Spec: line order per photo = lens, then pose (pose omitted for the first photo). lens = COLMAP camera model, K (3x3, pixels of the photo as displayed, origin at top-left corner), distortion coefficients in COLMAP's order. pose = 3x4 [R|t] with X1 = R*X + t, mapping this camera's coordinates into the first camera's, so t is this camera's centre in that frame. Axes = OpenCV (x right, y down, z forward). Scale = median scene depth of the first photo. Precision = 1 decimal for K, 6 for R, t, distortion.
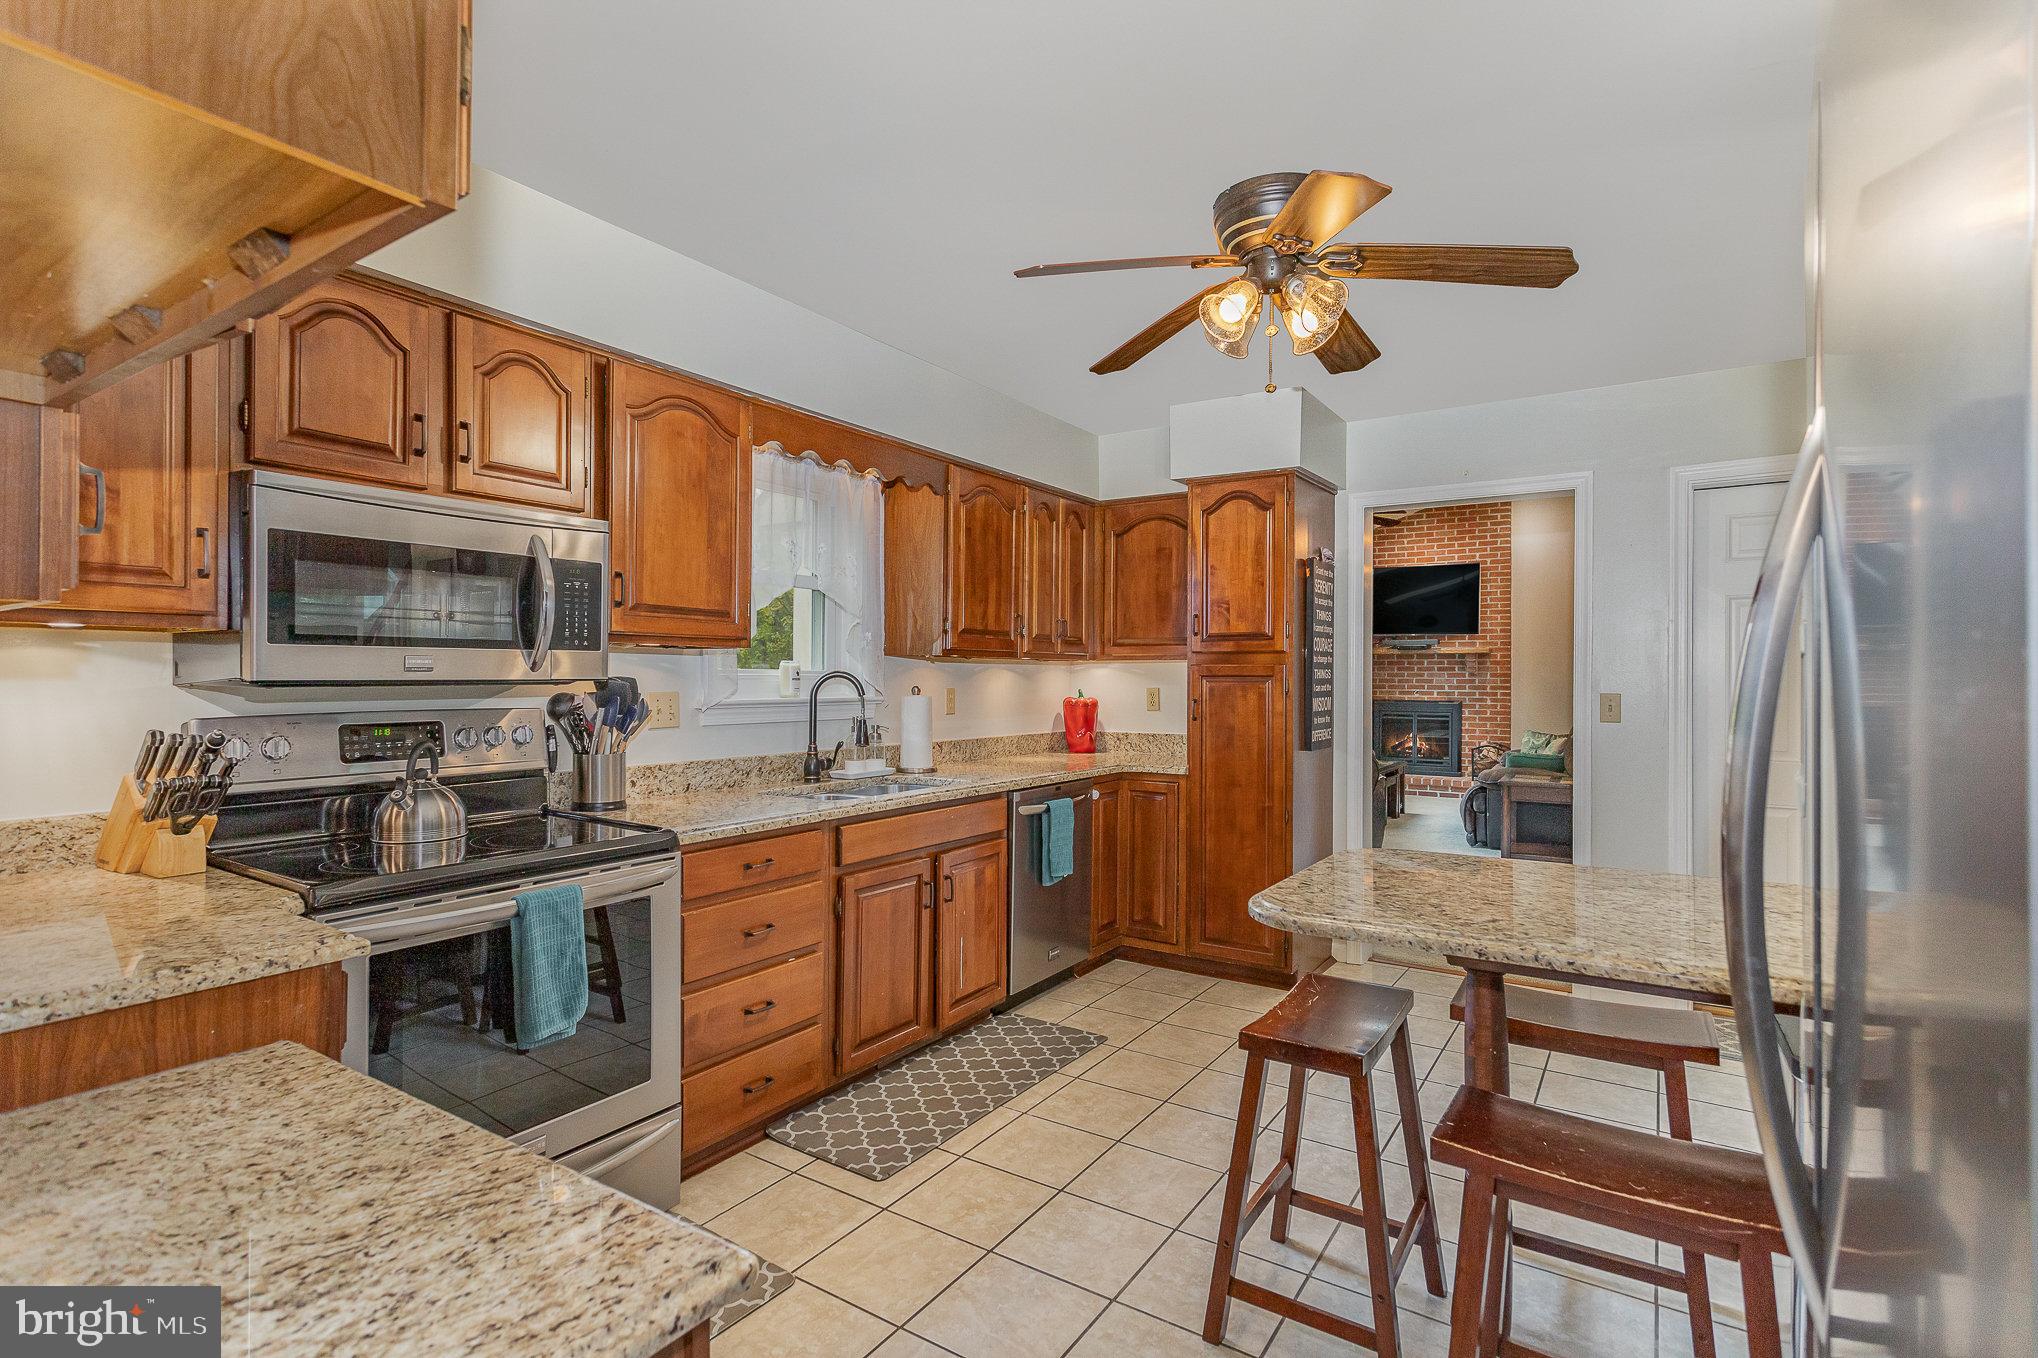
lens RADIAL K [[976.8, 0, 1015.5], [0, 976.8, 668.7], [0, 0, 1]] dist [0.011750, 0.000123]
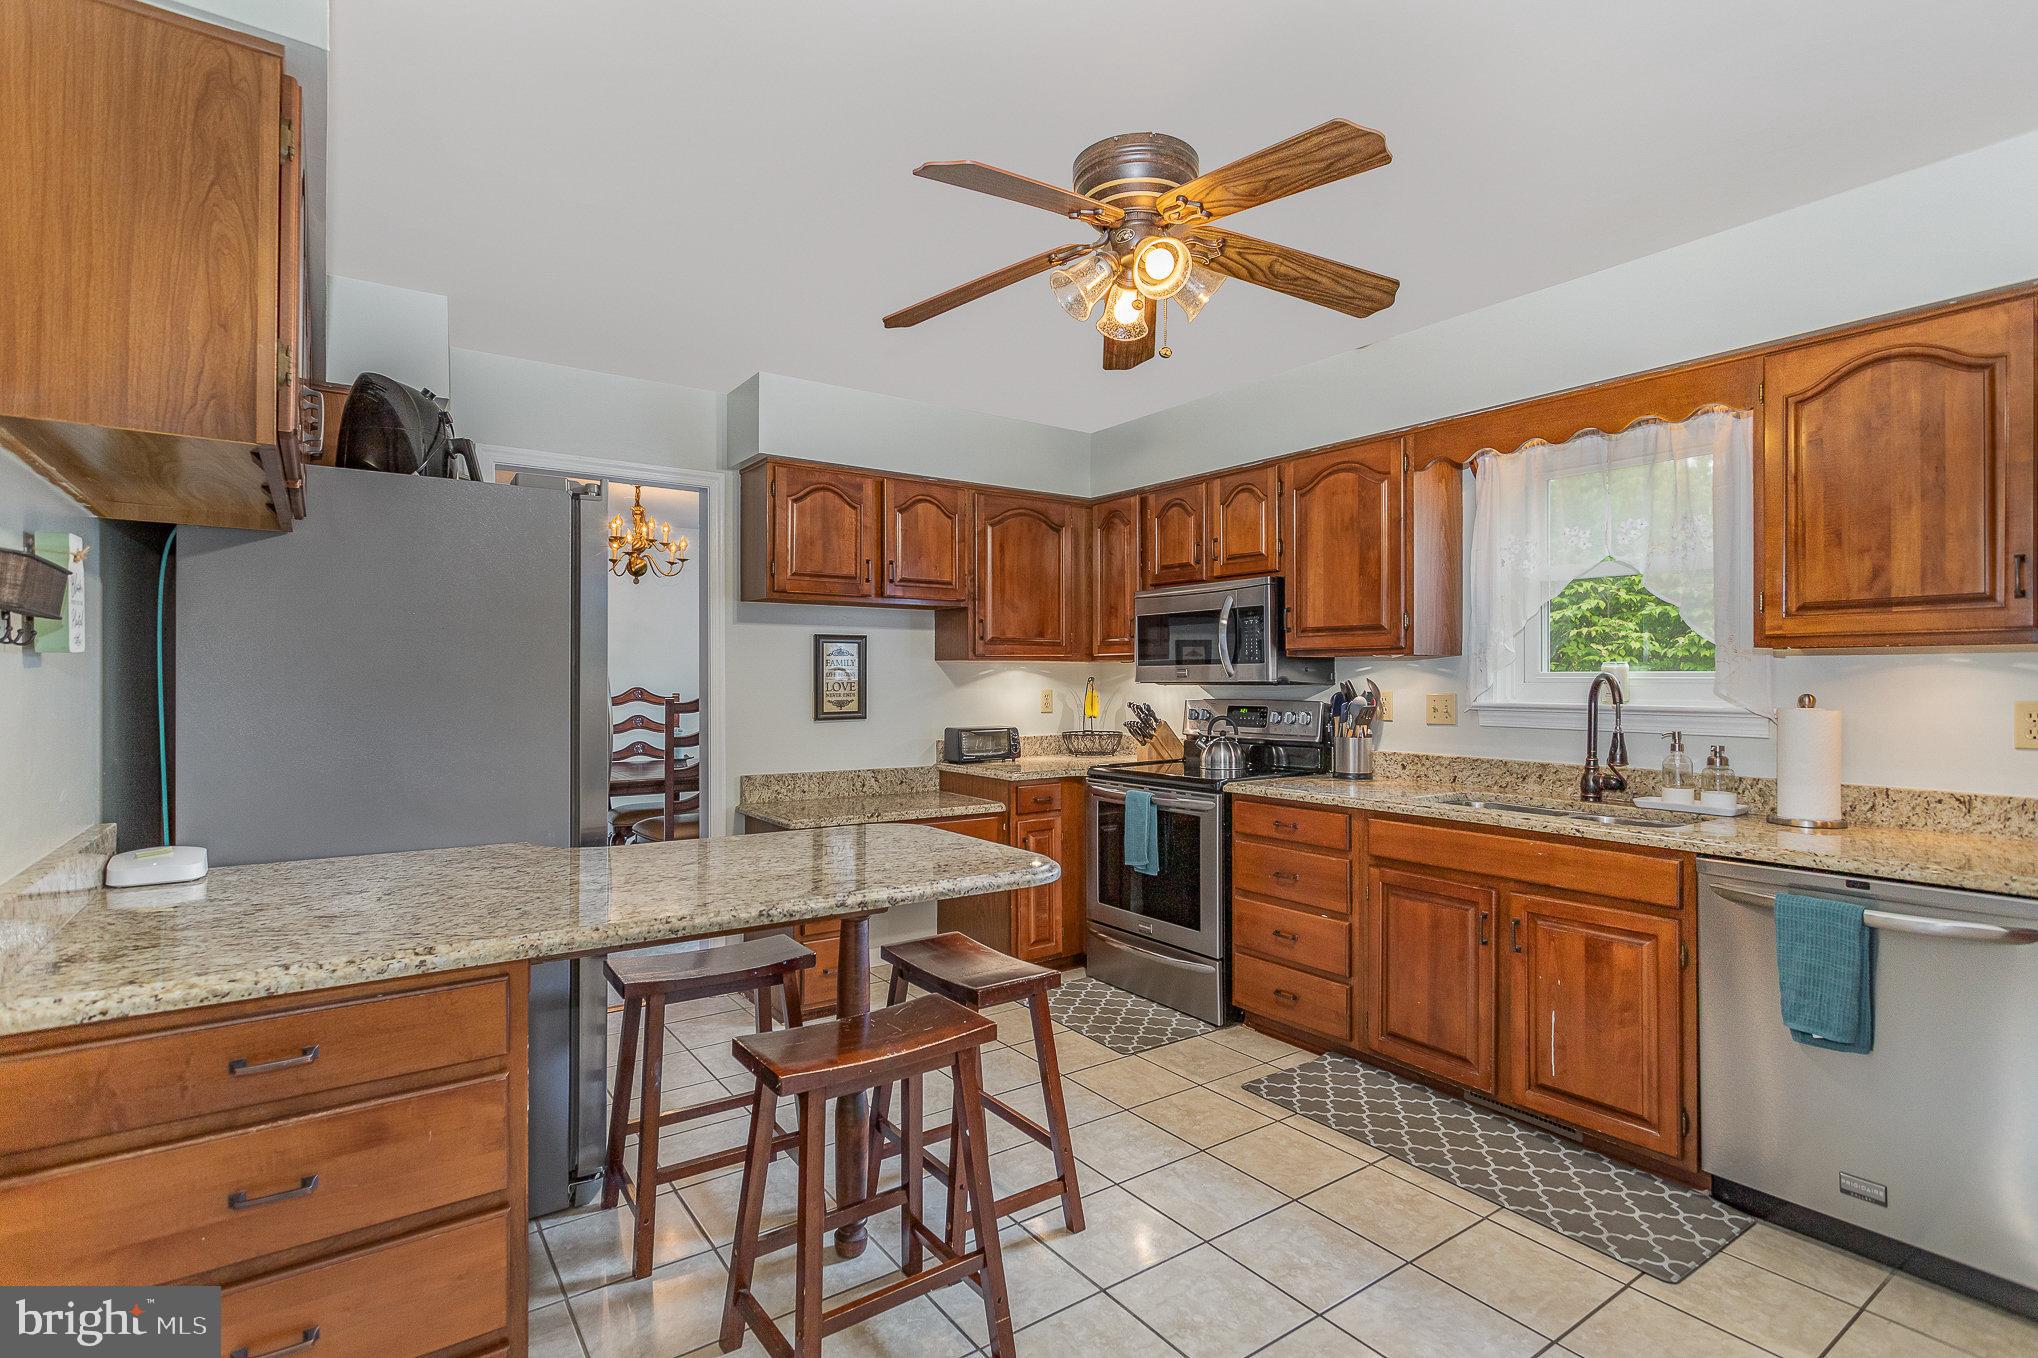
lens RADIAL K [[976.8, 0, 1014.5], [0, 976.8, 680.9], [0, 0, 1]] dist [0.011750, 0.000123]
pose [[-0.363764, 0.000633, -0.931491, 0.753731], [0.007286, 0.999971, -0.002166, 0.006482], [0.931463, -0.007575, -0.363758, 0.796897]]
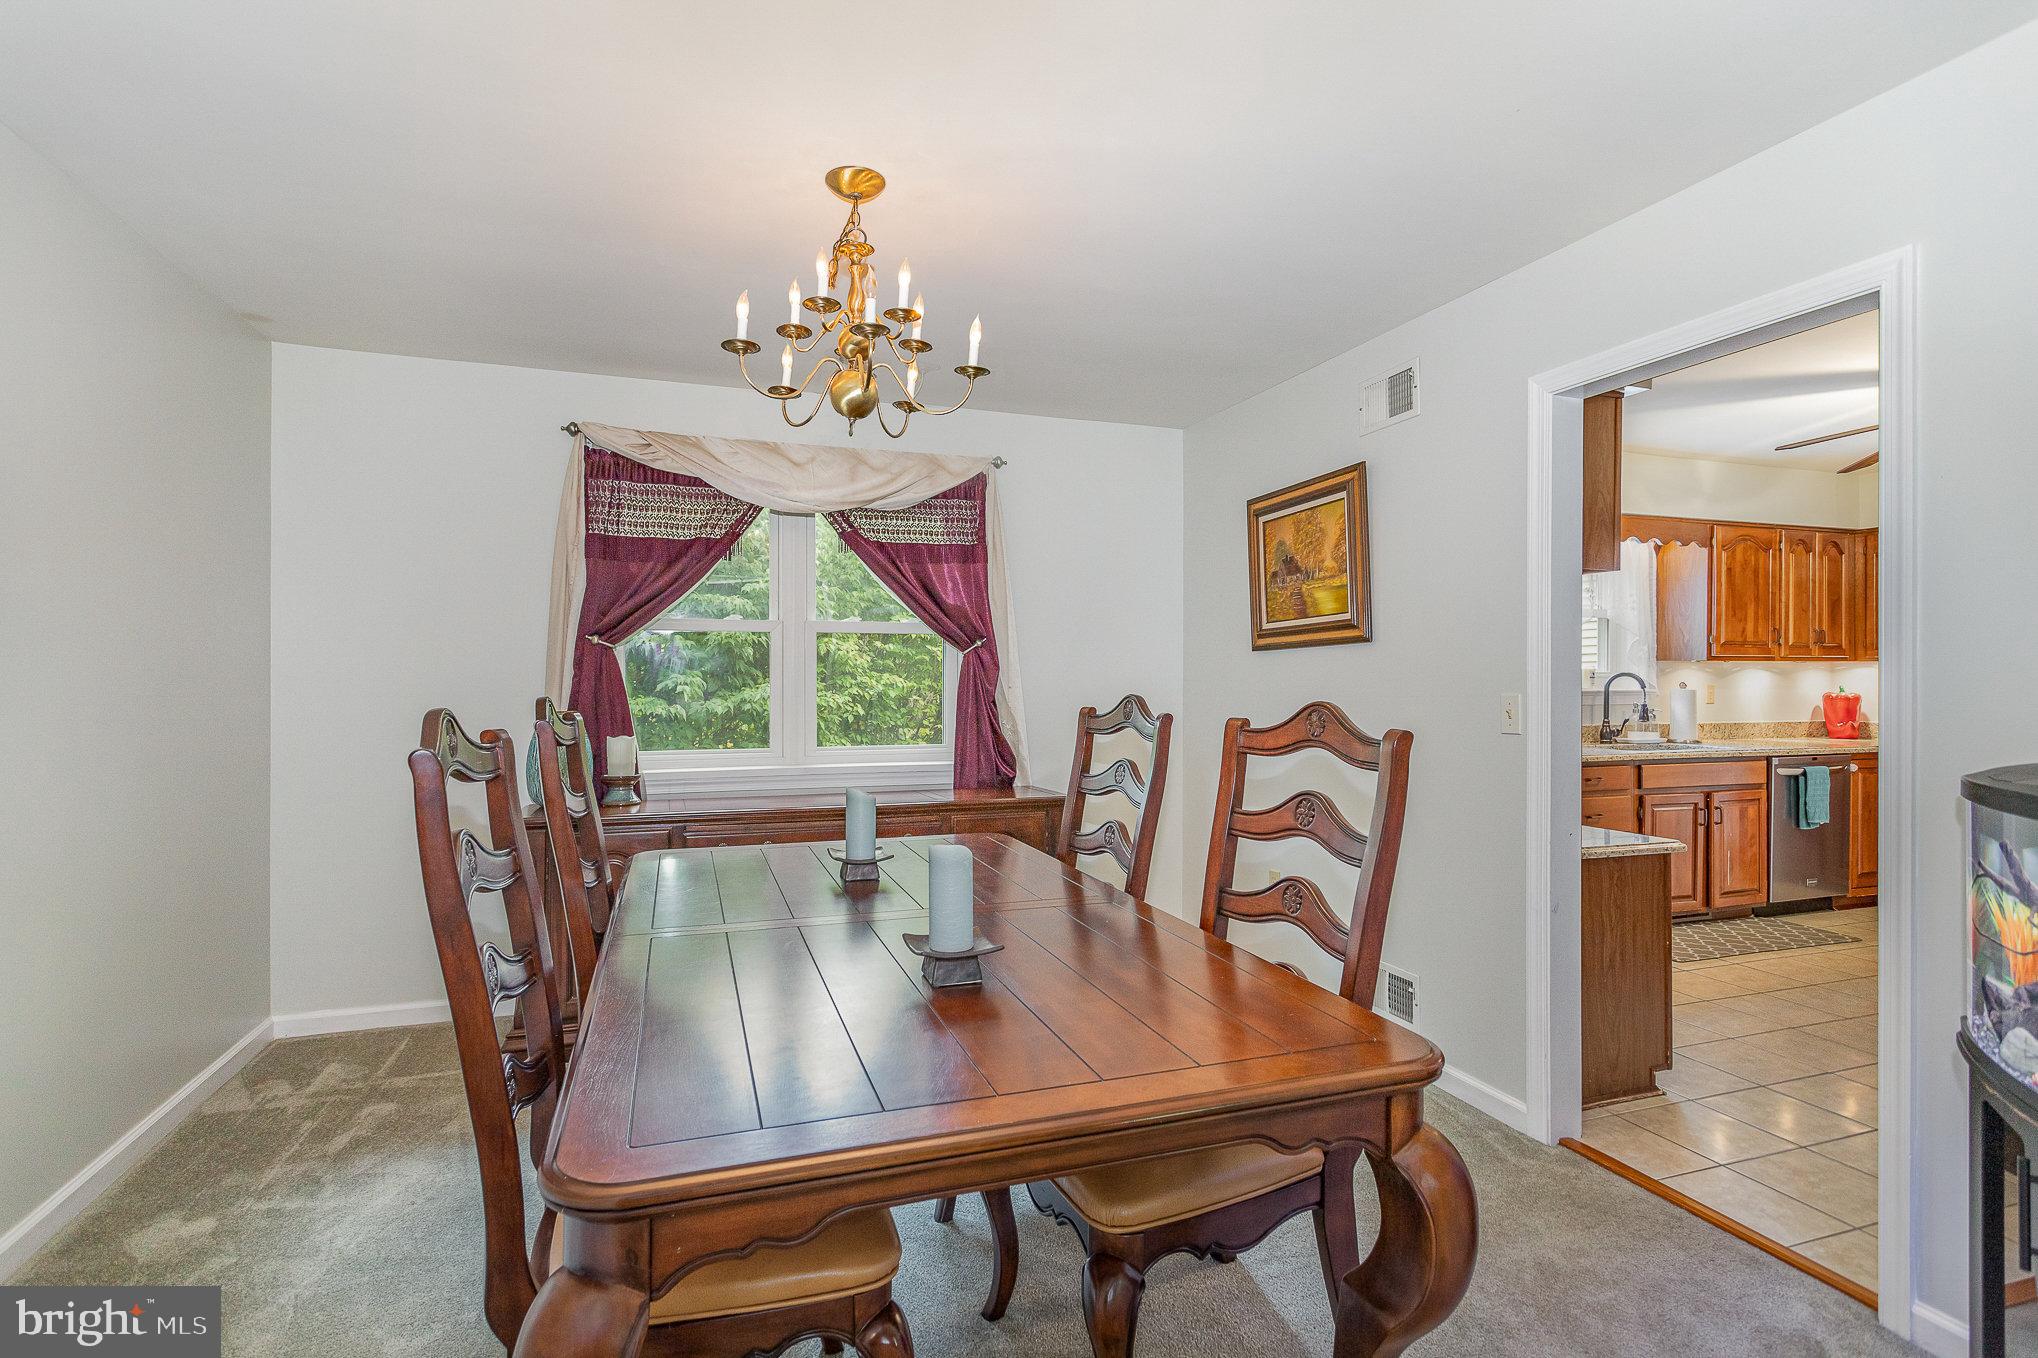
lens RADIAL K [[976.8, 0, 1013.6], [0, 976.8, 678.3], [0, 0, 1]] dist [0.011750, 0.000123]
pose [[0.795064, -0.004245, -0.606511, -0.010764], [0.008259, 0.999959, 0.003828, -0.001969], [0.606469, -0.008053, 0.795066, -0.760902]]
